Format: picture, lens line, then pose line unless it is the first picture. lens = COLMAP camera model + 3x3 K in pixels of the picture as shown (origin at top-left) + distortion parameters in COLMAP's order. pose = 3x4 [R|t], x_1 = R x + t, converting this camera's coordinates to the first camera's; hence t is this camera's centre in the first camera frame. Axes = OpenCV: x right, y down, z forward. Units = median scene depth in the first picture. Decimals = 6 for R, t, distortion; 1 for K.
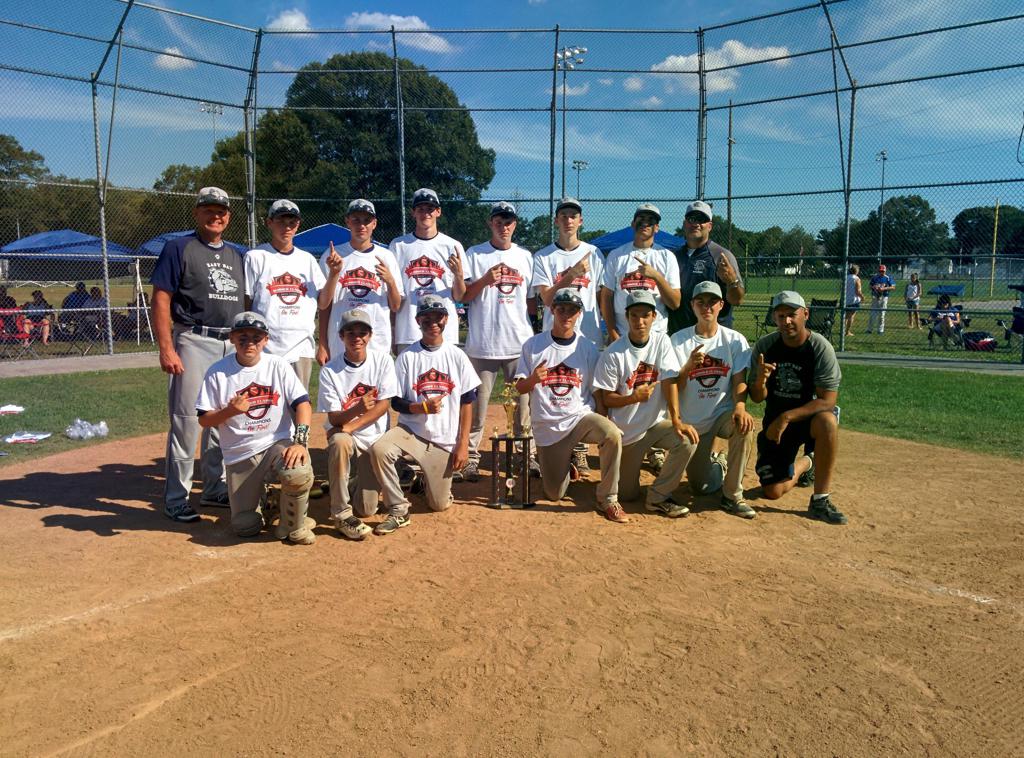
lens RADIAL K [[923.5, 0, 509.5], [0, 923.5, 386.2], [0, 0, 1]] dist [0.070918, -0.046478]
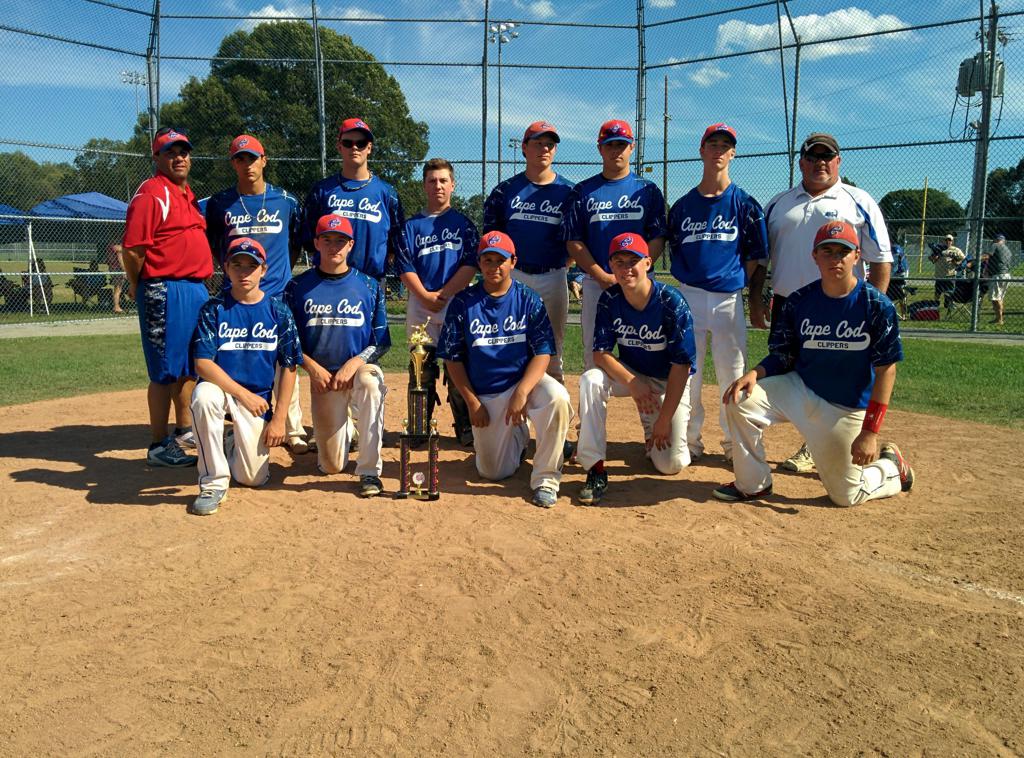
lens RADIAL K [[923.5, 0, 514.8], [0, 923.5, 379.1], [0, 0, 1]] dist [0.070918, -0.046478]
pose [[0.997319, -0.004584, 0.073038, 0.033805], [0.003653, 0.999910, 0.012885, 0.035249], [-0.073091, -0.012584, 0.997246, 0.268946]]
